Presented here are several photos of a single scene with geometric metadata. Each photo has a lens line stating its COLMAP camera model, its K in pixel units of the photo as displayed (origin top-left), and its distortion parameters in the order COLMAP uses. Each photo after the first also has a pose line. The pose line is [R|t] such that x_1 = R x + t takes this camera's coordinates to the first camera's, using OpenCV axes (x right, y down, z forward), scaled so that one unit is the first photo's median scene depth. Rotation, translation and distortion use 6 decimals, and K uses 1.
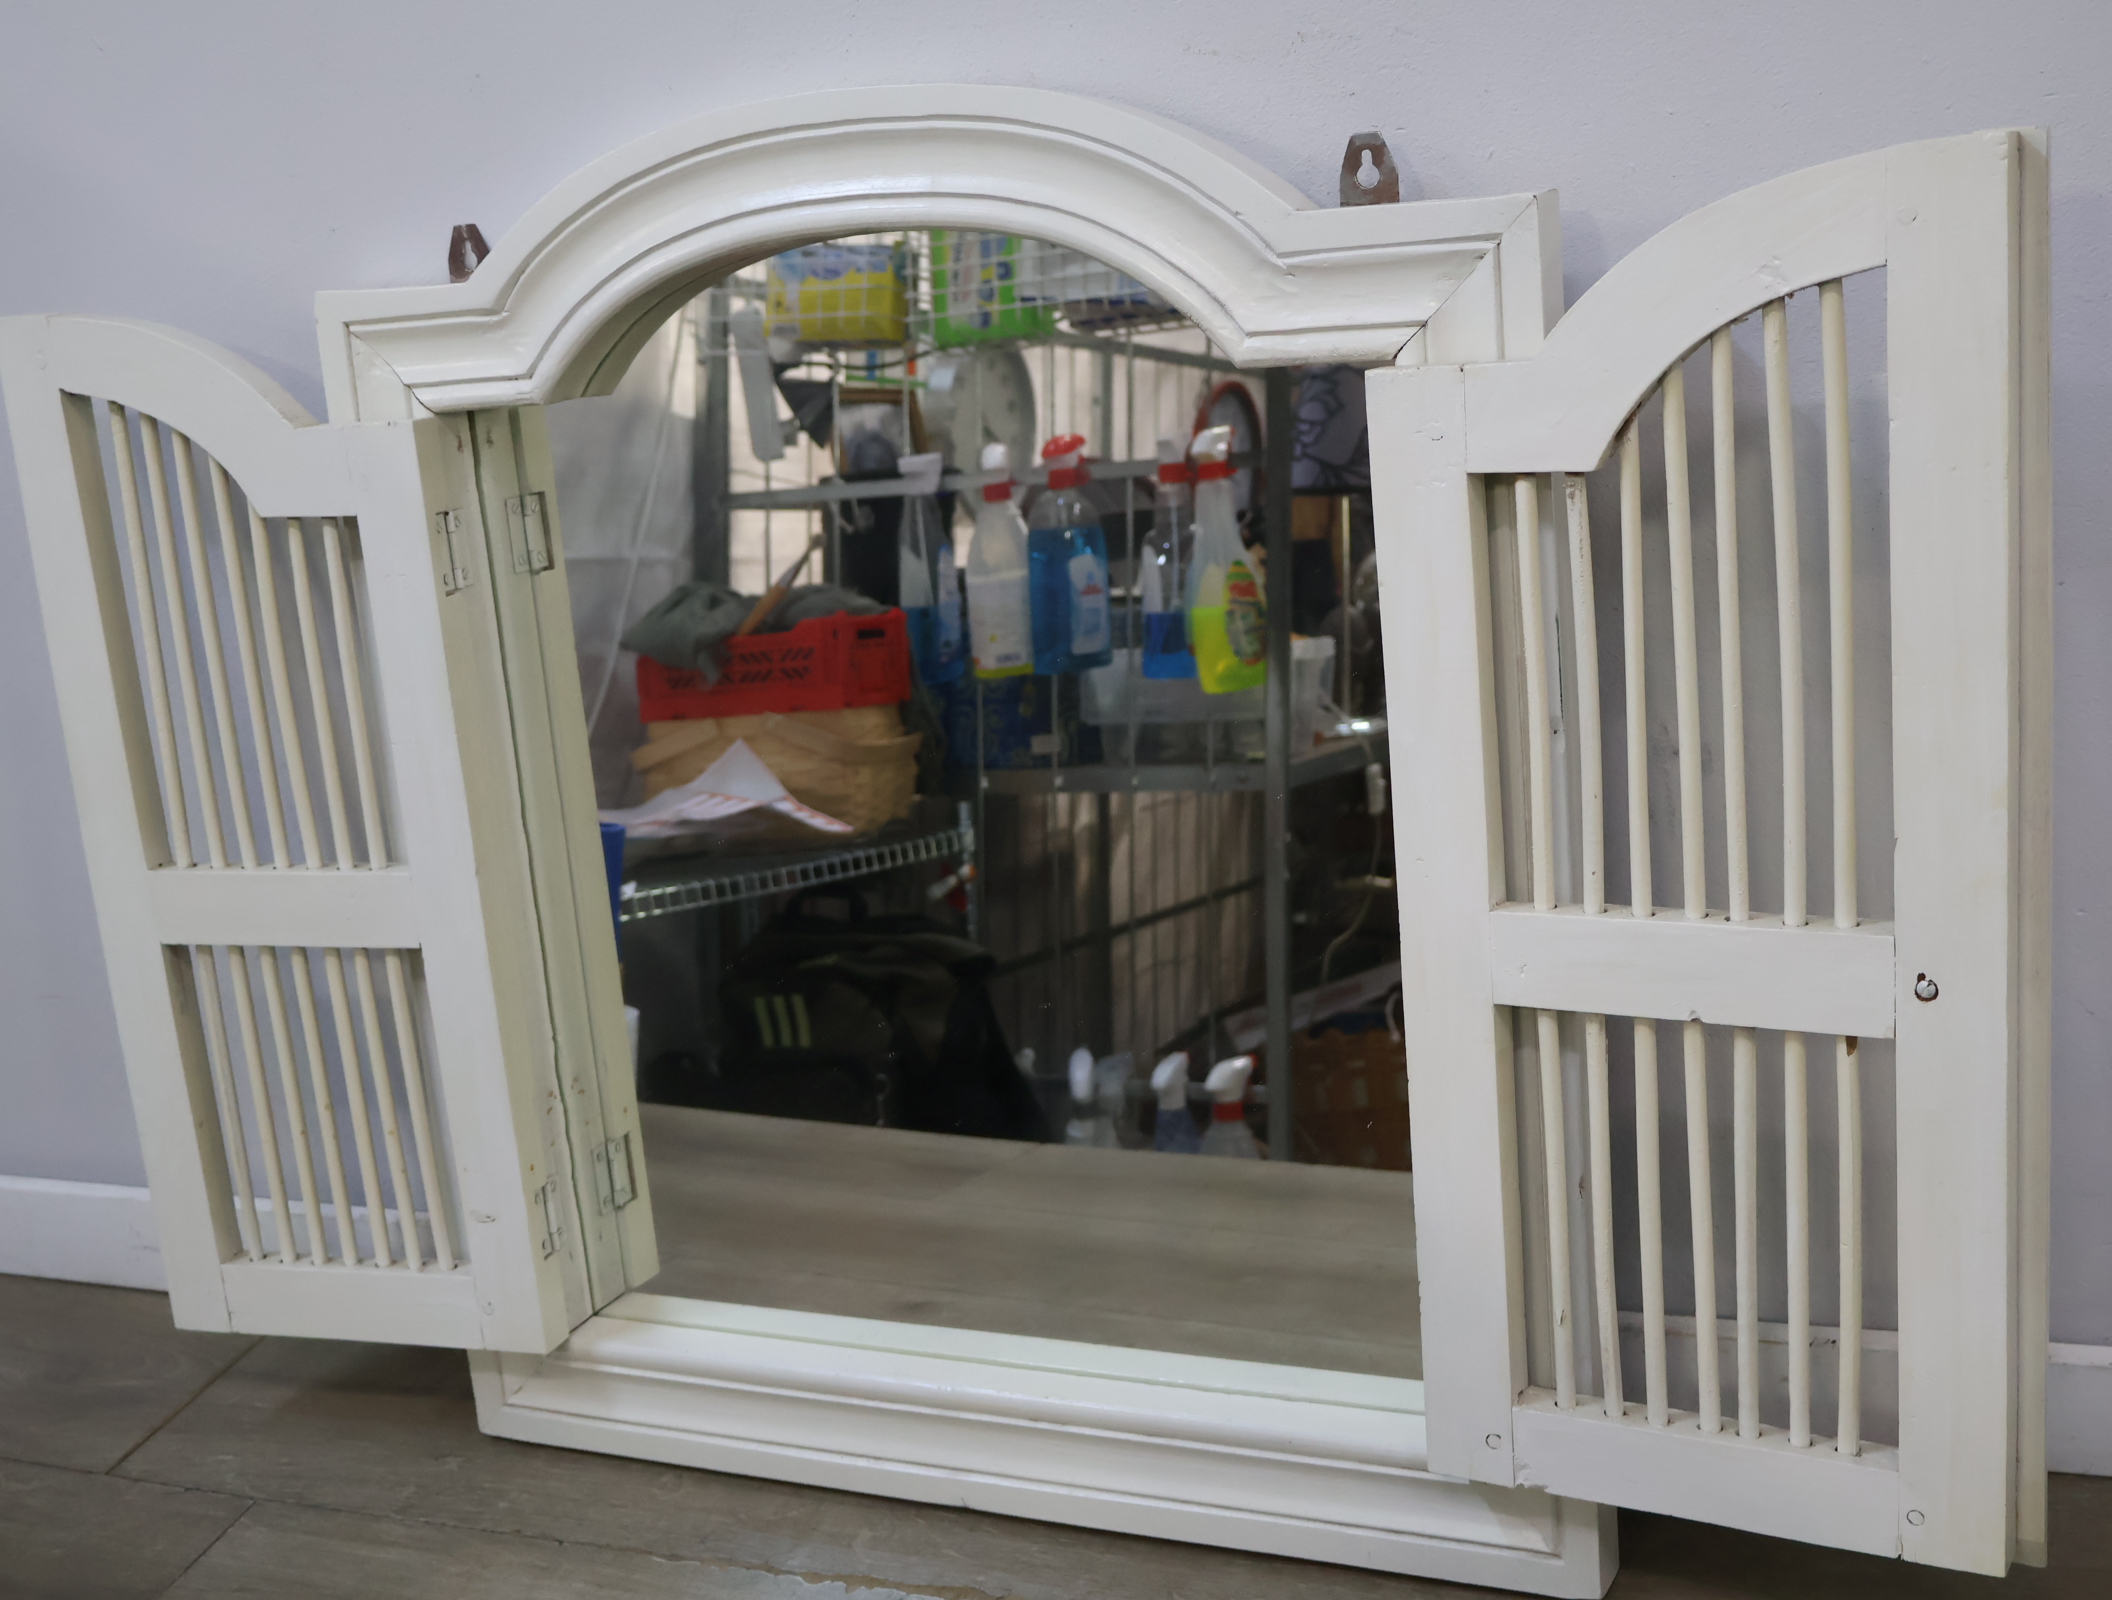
lens RADIAL K [[2311.7, 0, 1091.9], [0, 2311.7, 799.8], [0, 0, 1]] dist [-0.015453, 0.002048]
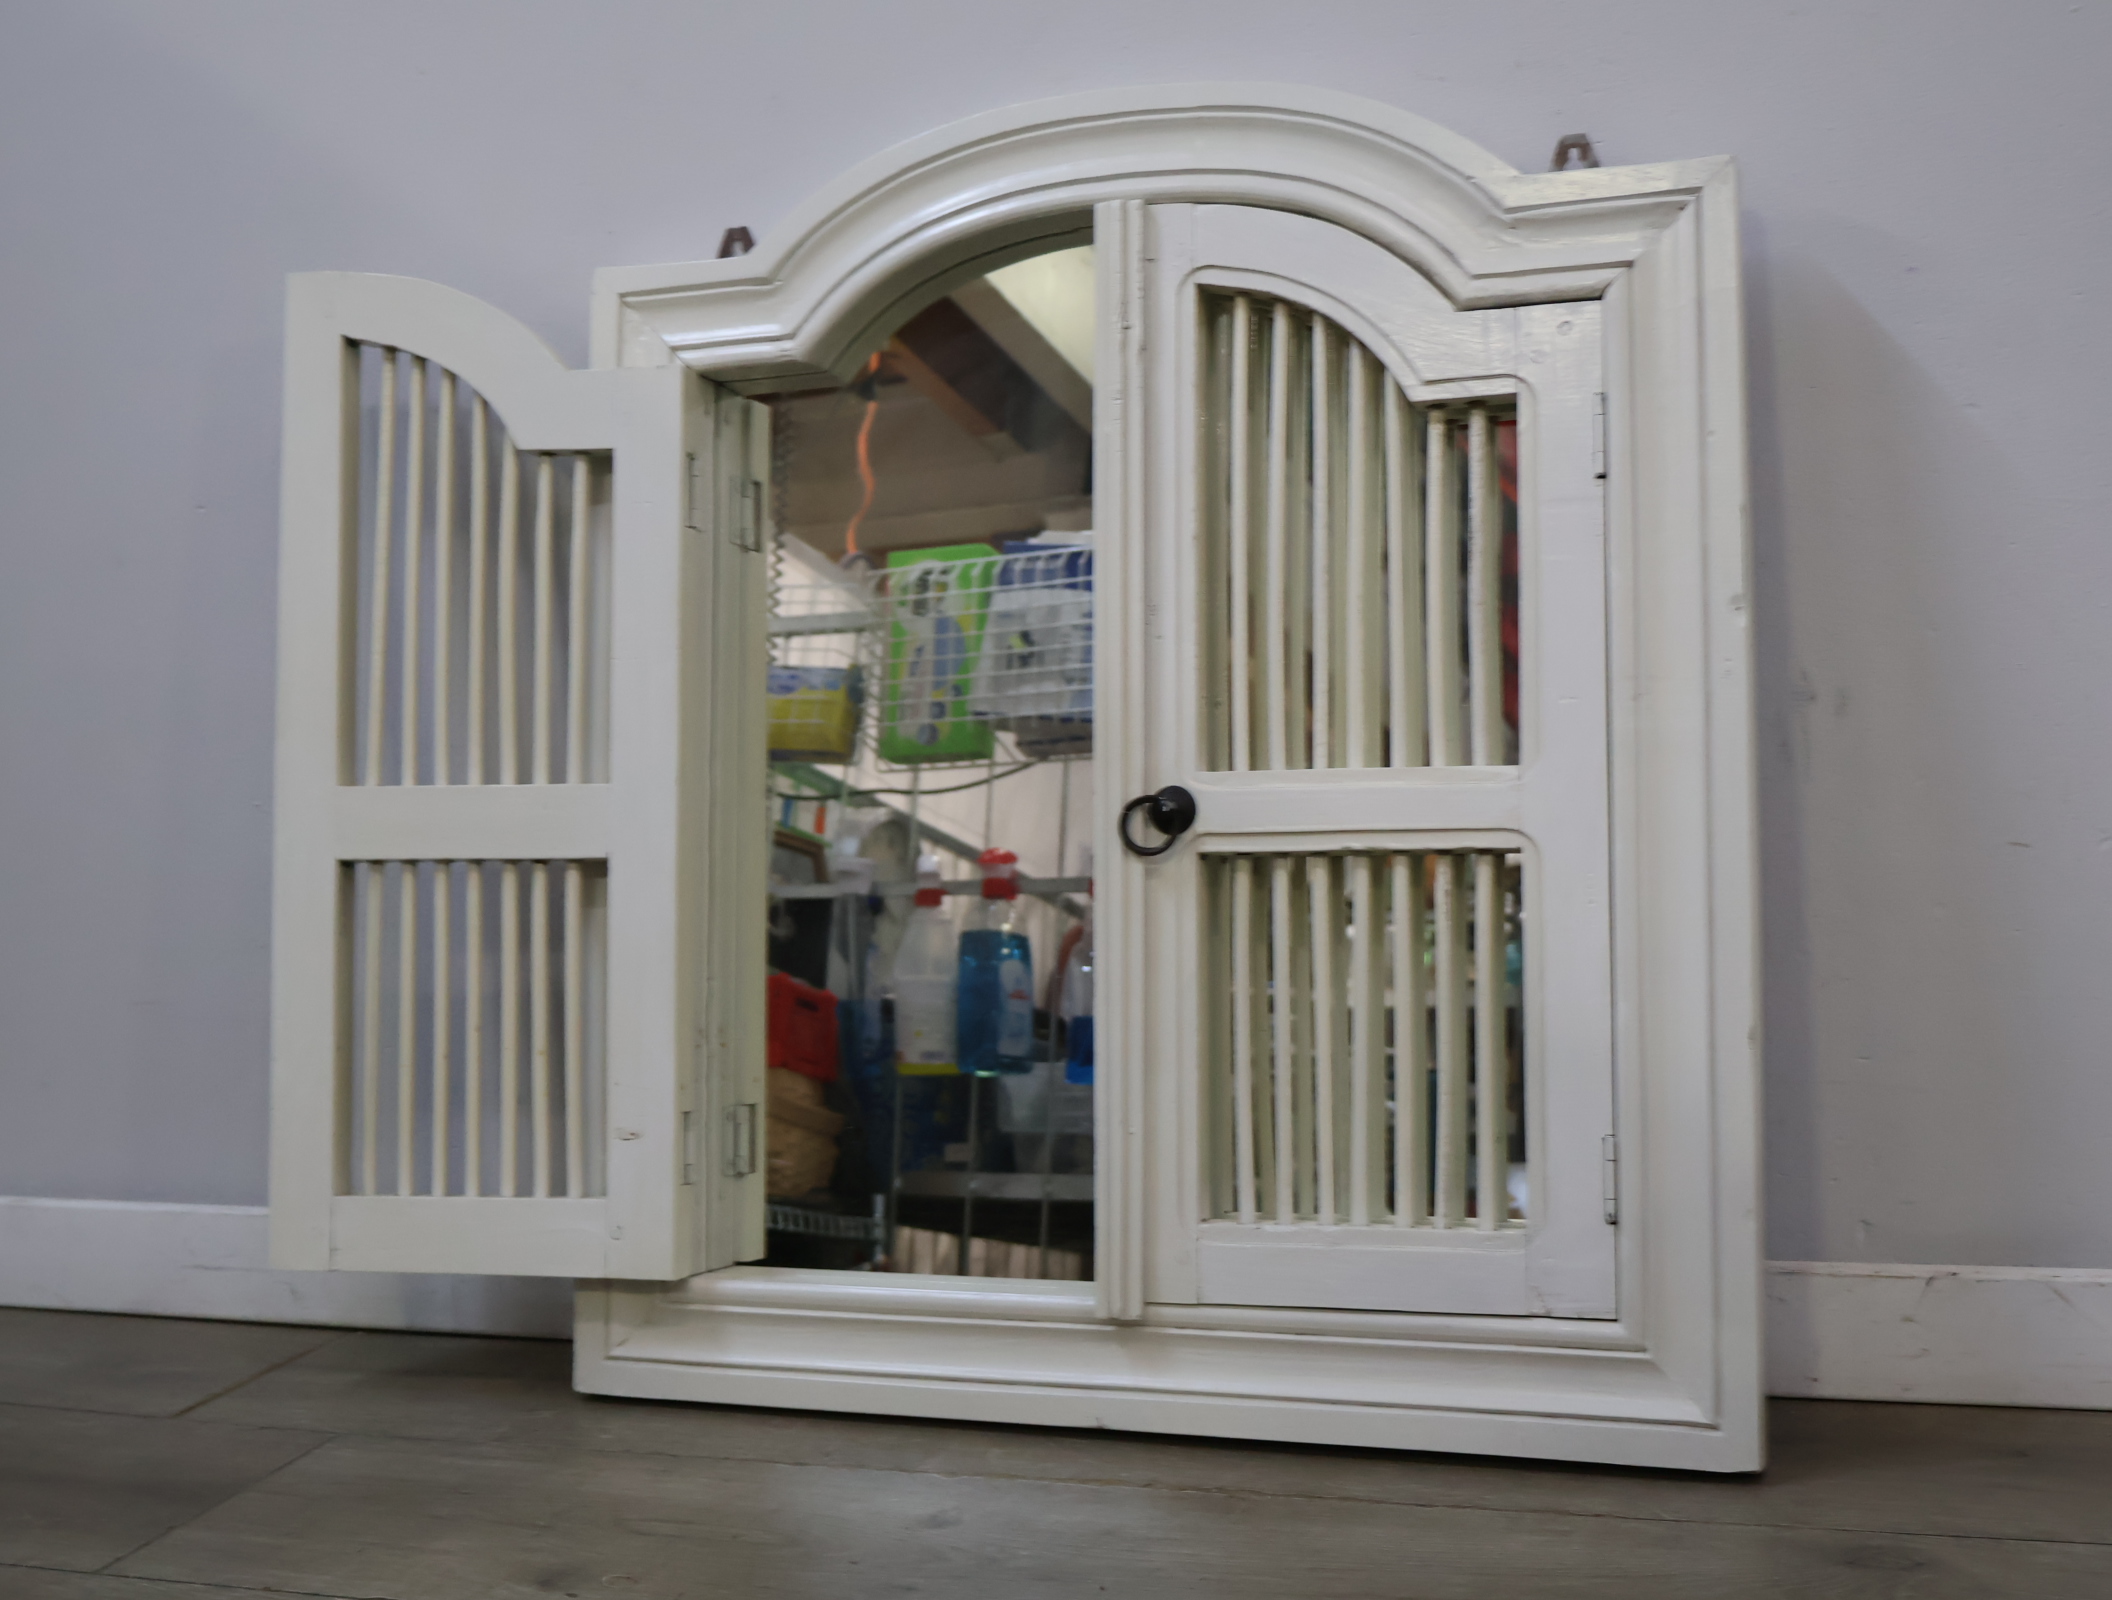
lens RADIAL K [[2361.2, 0, 1056.0], [0, 2361.2, 800.0], [0, 0, 1]] dist [0.005309, 0.011719]
pose [[0.994337, 0.085538, 0.063067, -0.157174], [-0.064678, 0.957956, -0.279531, 0.322346], [-0.084326, 0.273869, 0.958063, -0.050203]]
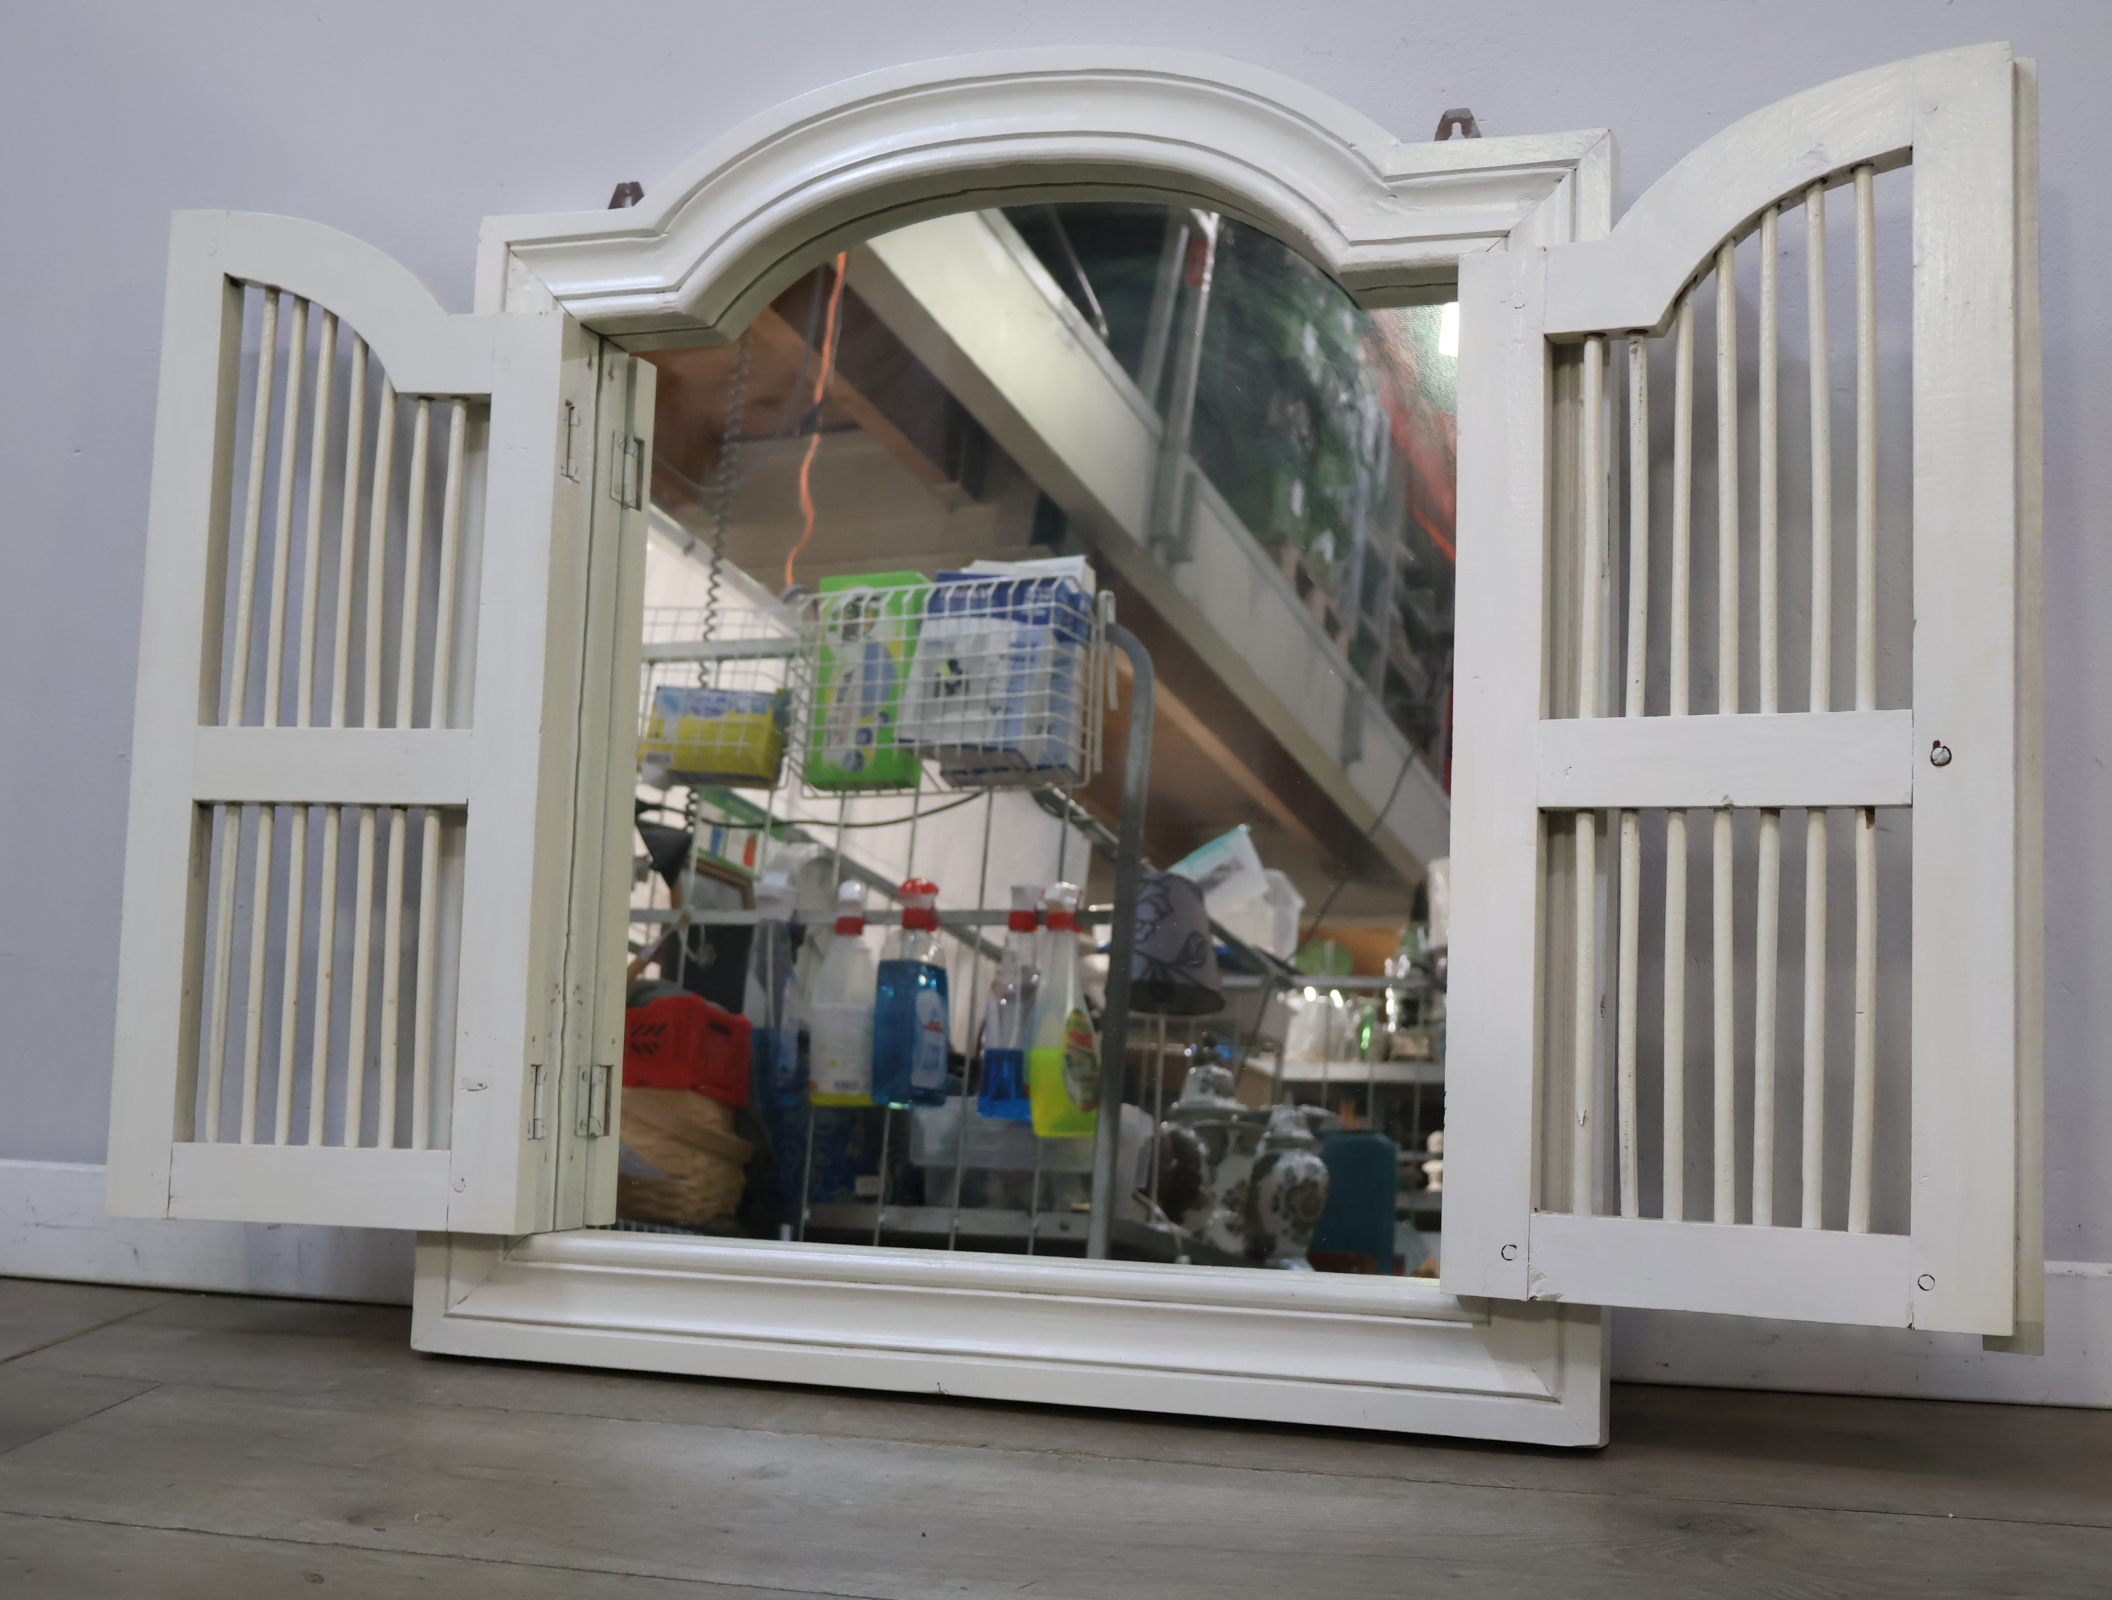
lens RADIAL K [[2361.2, 0, 1056.0], [0, 2361.2, 800.0], [0, 0, 1]] dist [0.005309, 0.011719]
pose [[0.989366, 0.122297, 0.078733, -0.112747], [-0.092331, 0.946336, -0.309716, 0.361933], [-0.112385, 0.299153, 0.947564, -0.031529]]
